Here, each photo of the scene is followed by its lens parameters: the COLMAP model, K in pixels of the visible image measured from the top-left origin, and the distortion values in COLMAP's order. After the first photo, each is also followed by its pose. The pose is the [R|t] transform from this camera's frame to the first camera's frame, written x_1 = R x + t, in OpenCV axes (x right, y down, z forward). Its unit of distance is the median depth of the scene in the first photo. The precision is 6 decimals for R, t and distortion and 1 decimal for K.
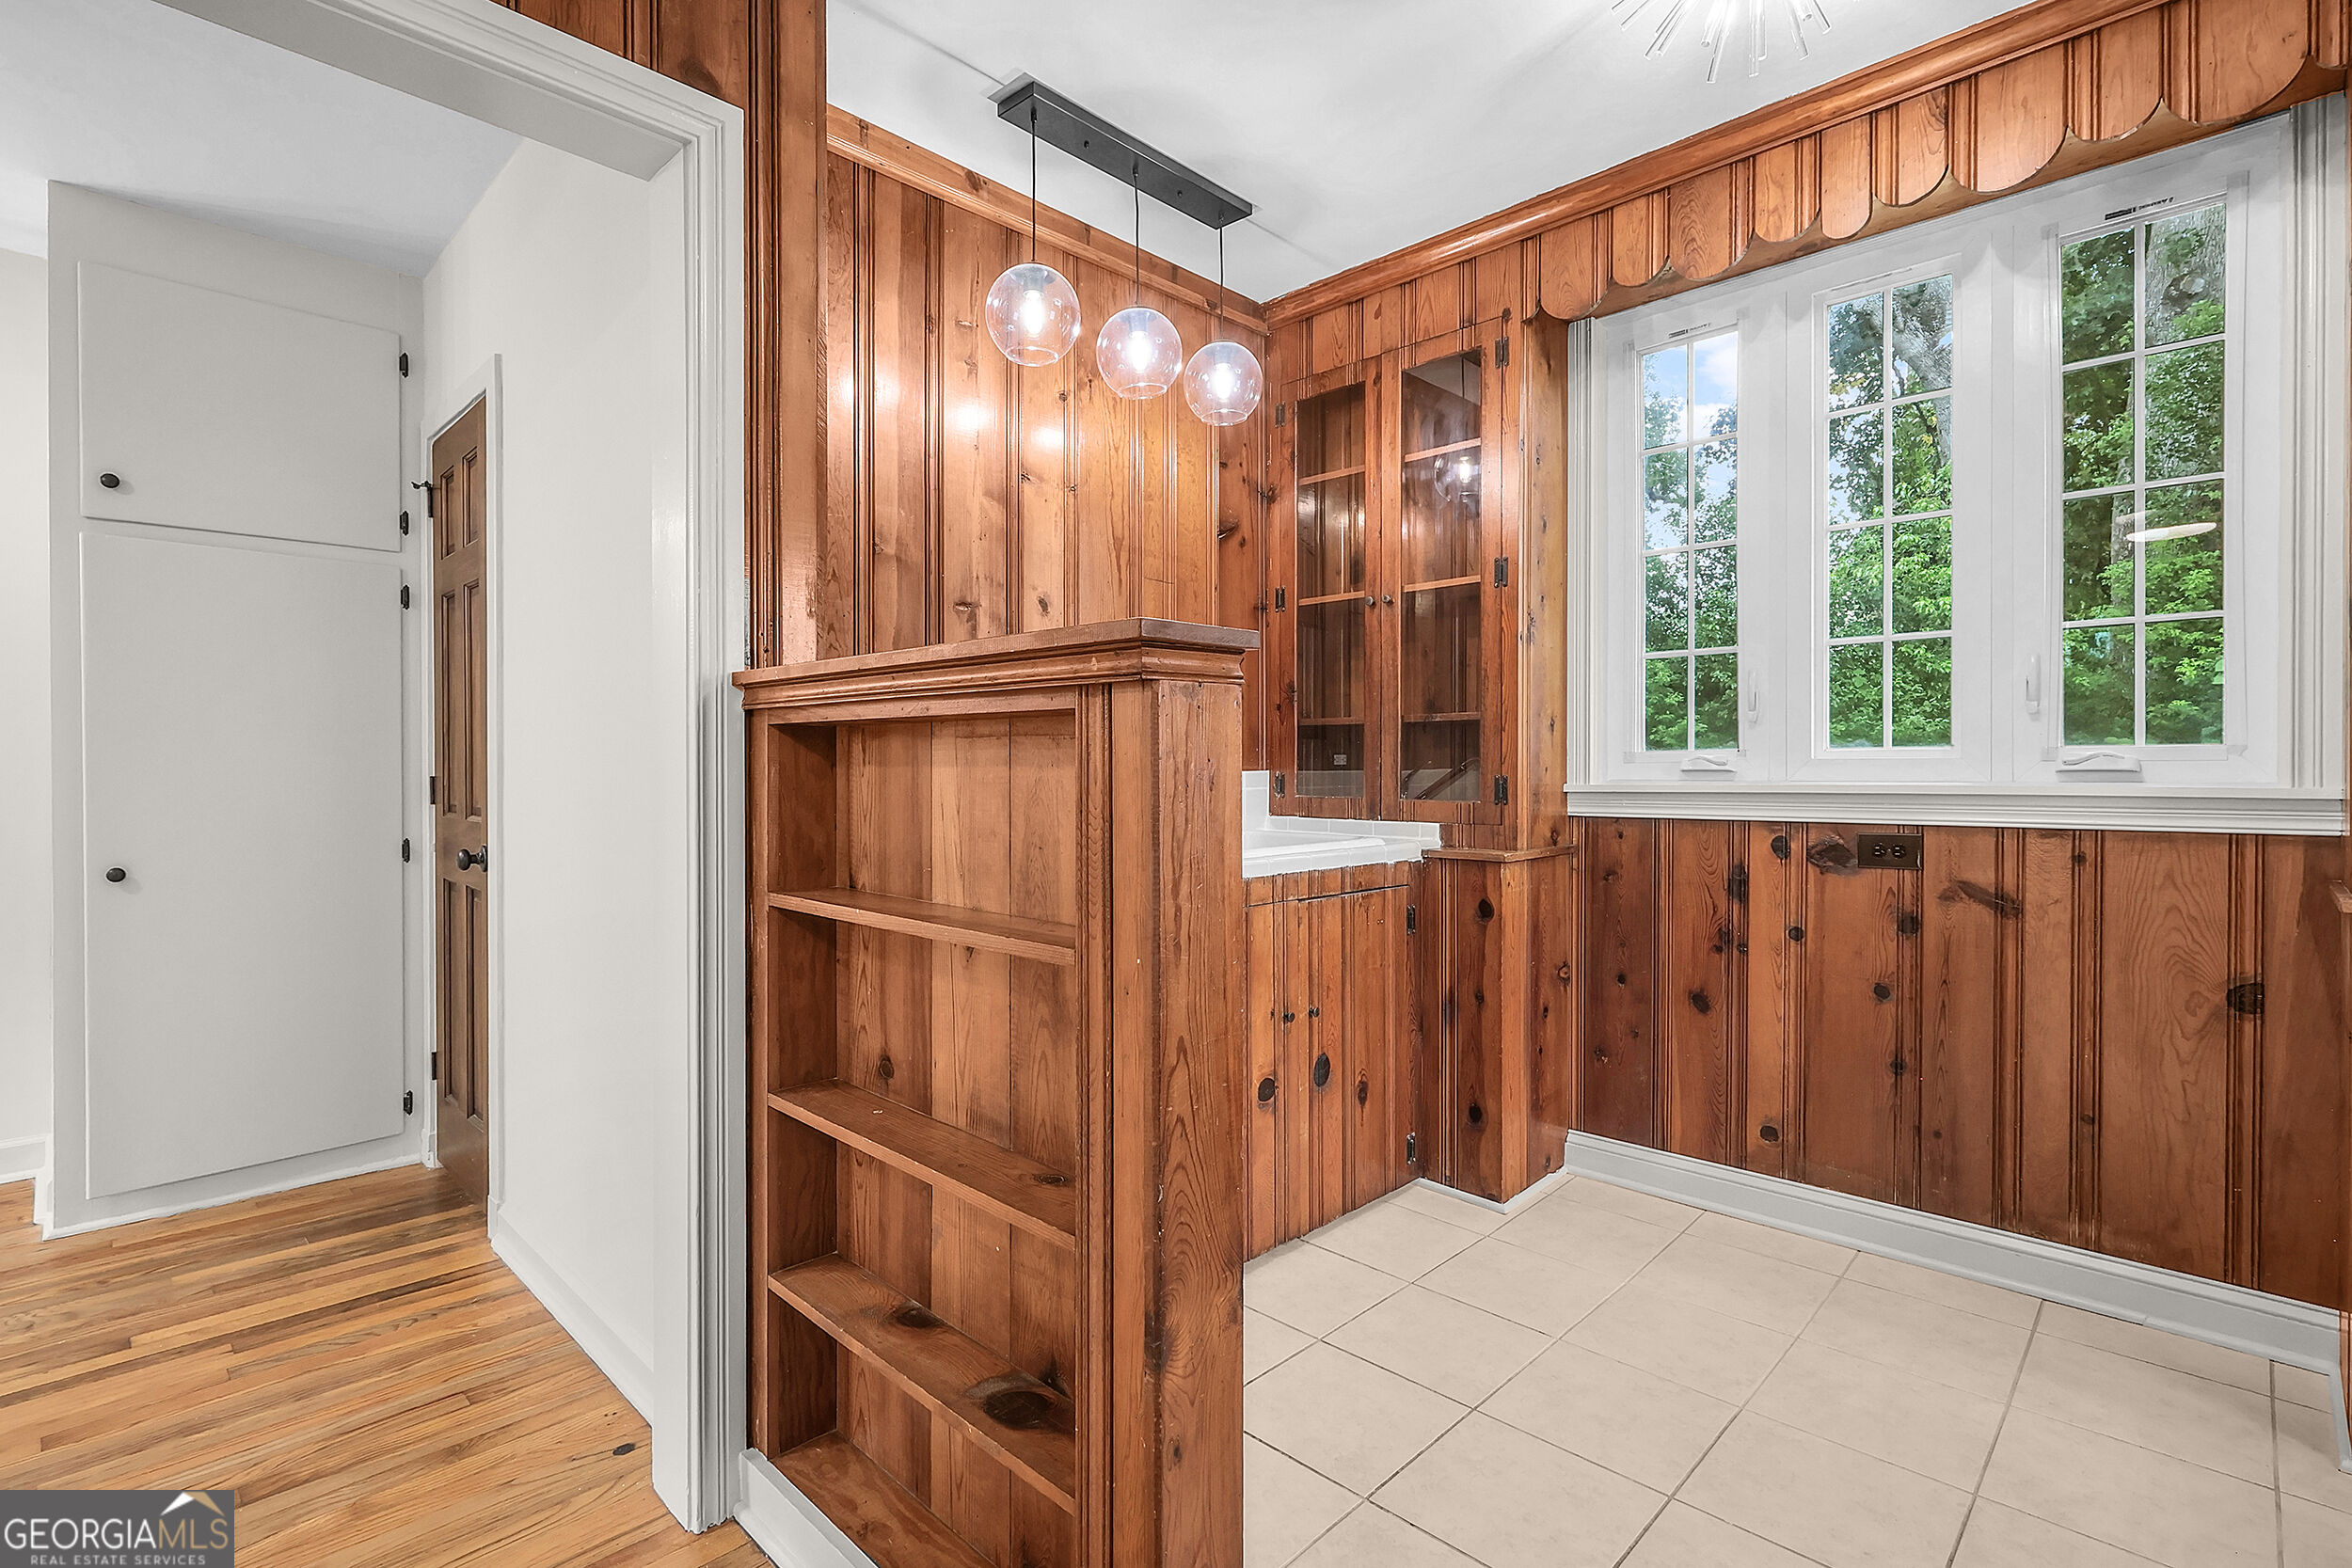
lens RADIAL K [[1102.3, 0, 1176.5], [0, 1102.3, 772.0], [0, 0, 1]] dist [-0.004869, 0.002407]
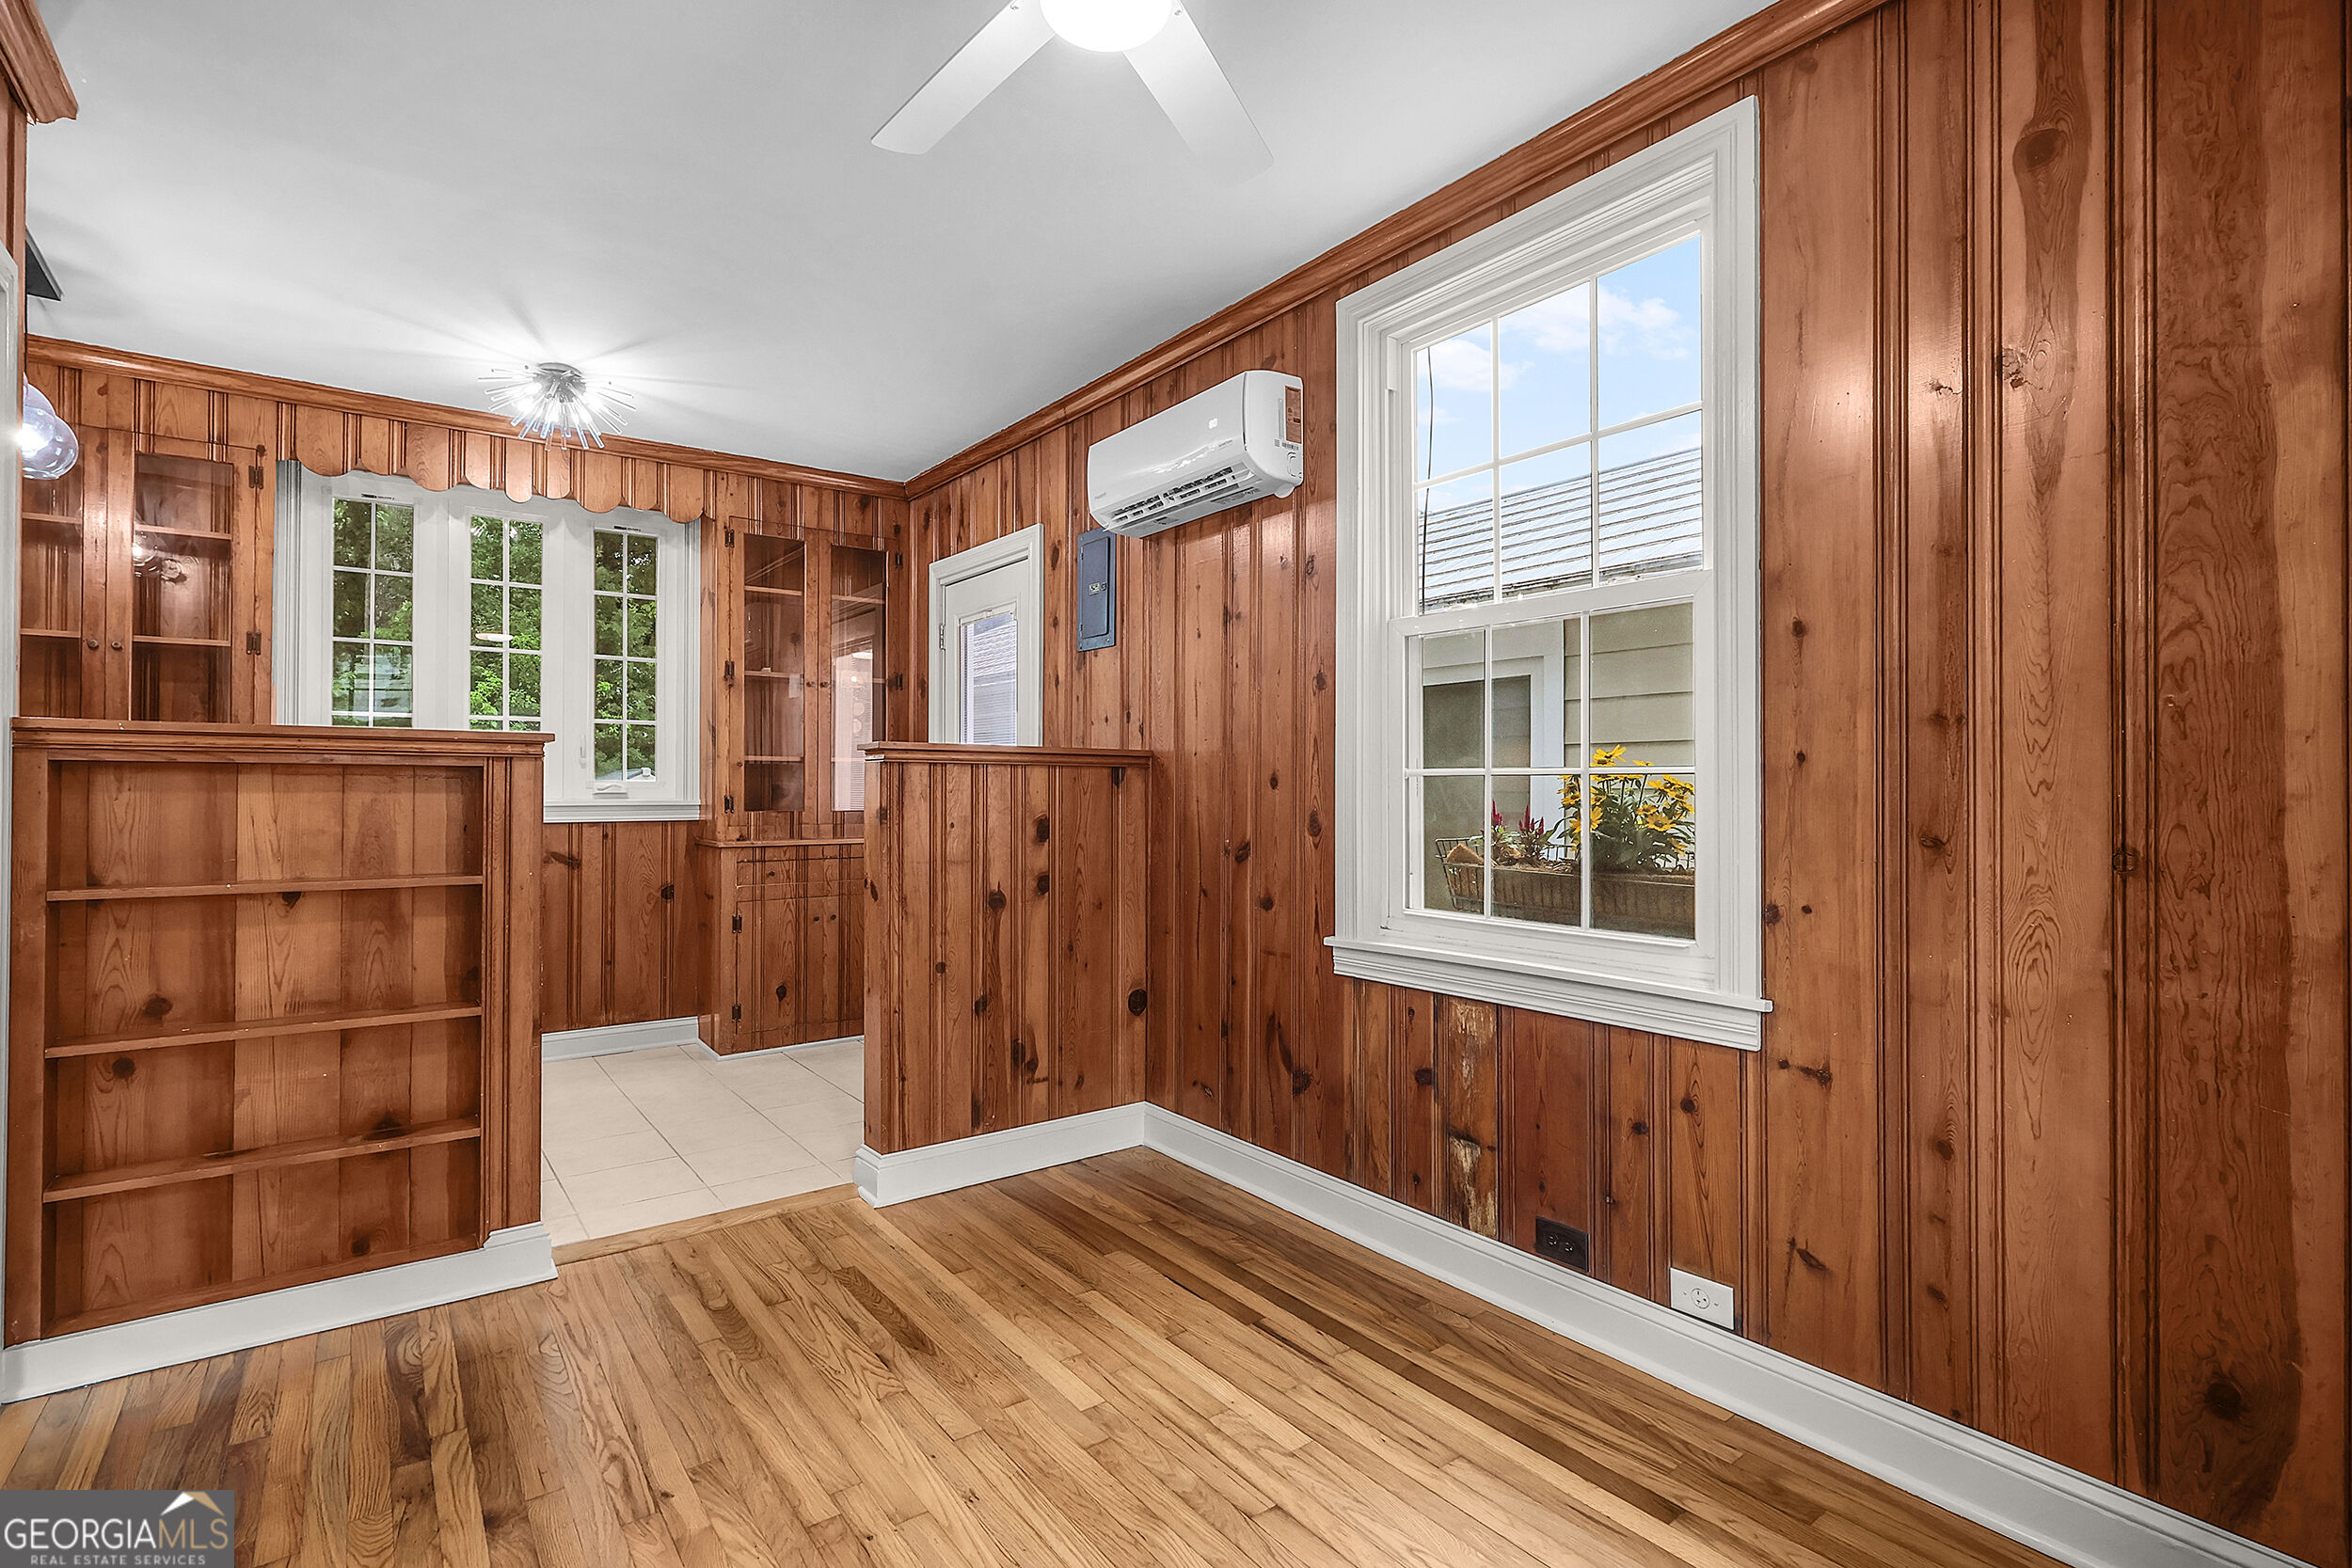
lens RADIAL K [[1102.3, 0, 1164.4], [0, 1102.3, 775.4], [0, 0, 1]] dist [-0.004869, 0.002407]
pose [[0.159004, 0.012906, 0.987194, -0.904704], [0.002634, 0.999905, -0.013496, -0.002934], [-0.987274, 0.004746, 0.158955, -0.307301]]
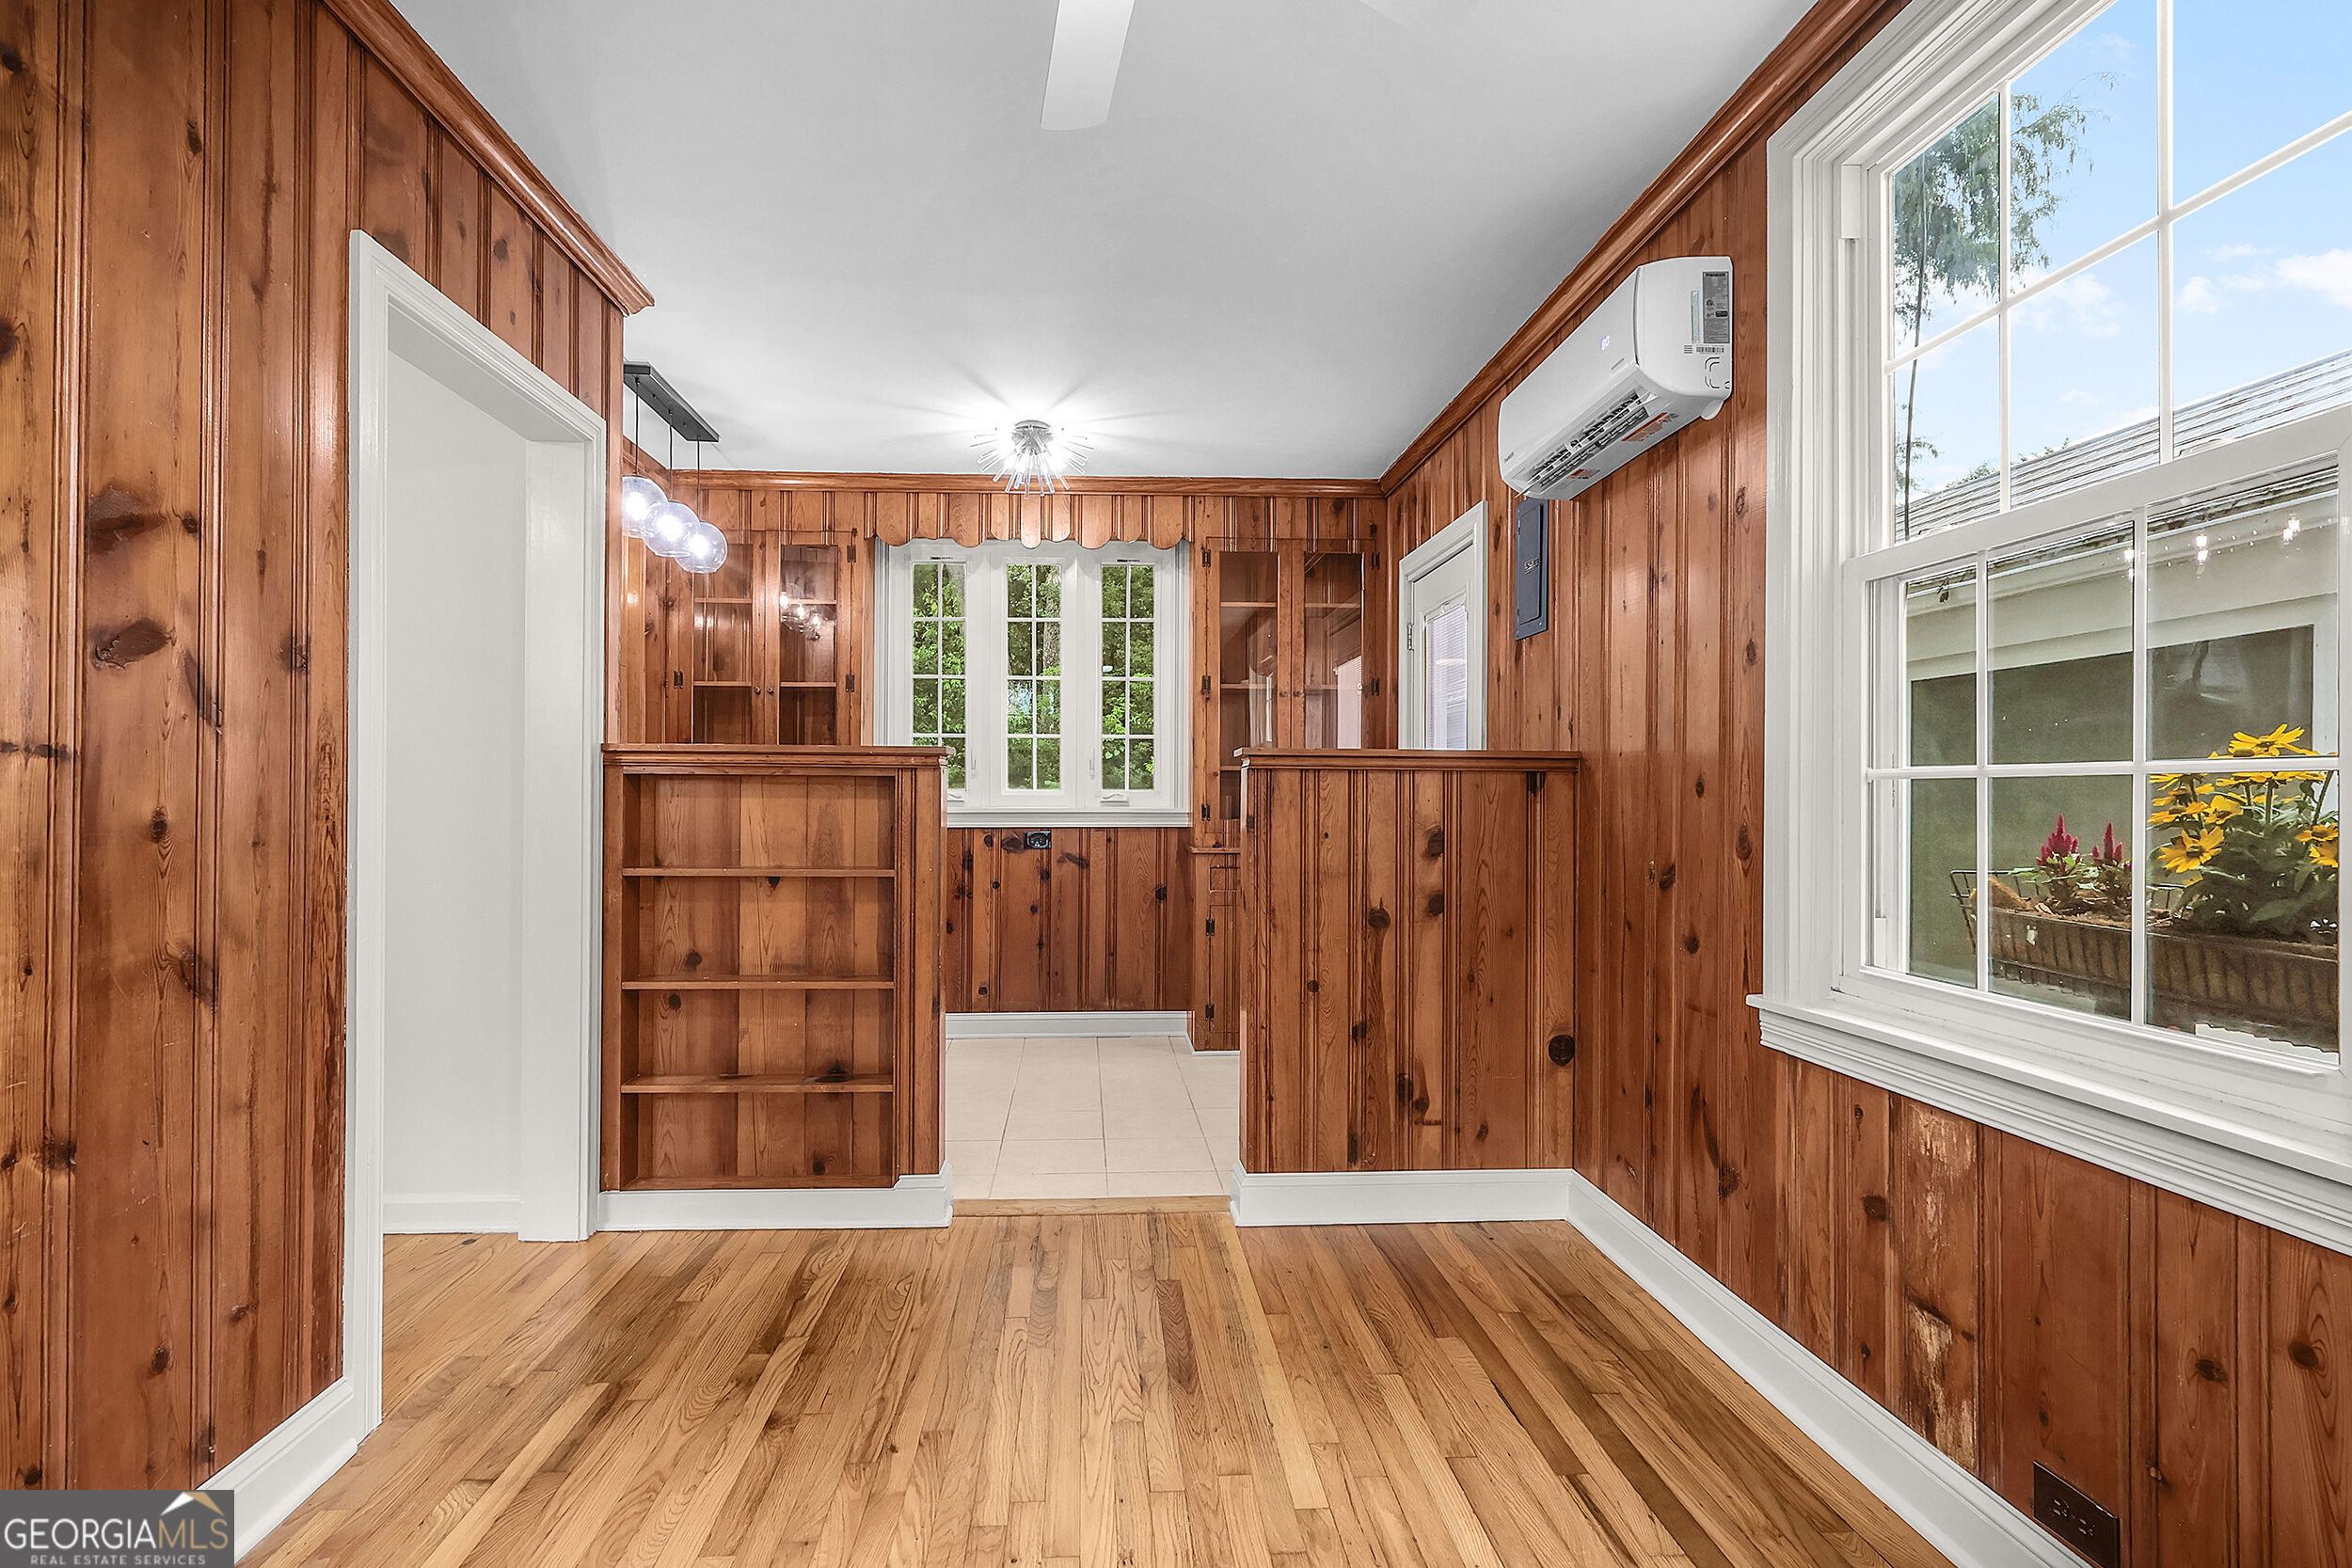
lens RADIAL K [[1102.3, 0, 1142.8], [0, 1102.3, 793.0], [0, 0, 1]] dist [-0.004869, 0.002407]
pose [[0.677734, 0.007265, 0.735271, -0.702921], [-0.001623, 0.999964, -0.008384, 0.000726], [-0.735305, 0.004489, 0.677722, -0.517960]]
